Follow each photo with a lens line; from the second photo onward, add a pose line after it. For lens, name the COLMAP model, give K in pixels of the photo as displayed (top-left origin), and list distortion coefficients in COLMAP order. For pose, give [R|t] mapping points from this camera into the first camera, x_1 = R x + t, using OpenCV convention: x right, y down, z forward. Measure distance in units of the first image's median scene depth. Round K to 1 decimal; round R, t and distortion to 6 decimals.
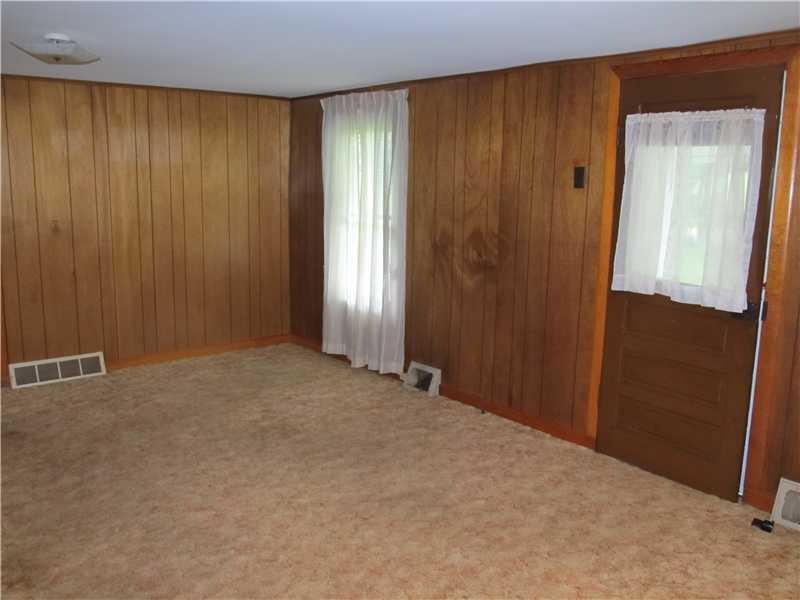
lens RADIAL K [[718.9, 0, 397.0], [0, 718.9, 303.4], [0, 0, 1]] dist [-0.041703, 0.013966]
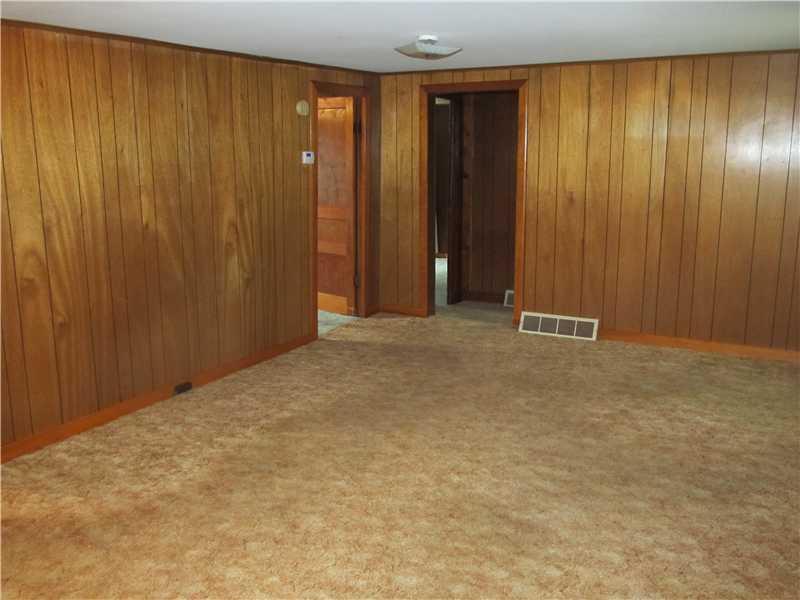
lens RADIAL K [[718.9, 0, 397.3], [0, 718.9, 297.0], [0, 0, 1]] dist [-0.041703, 0.013966]
pose [[0.364612, 0.172878, -0.914970, 0.531528], [-0.151200, 0.980566, 0.125020, -0.062921], [0.918802, 0.092760, 0.383665, 0.392329]]
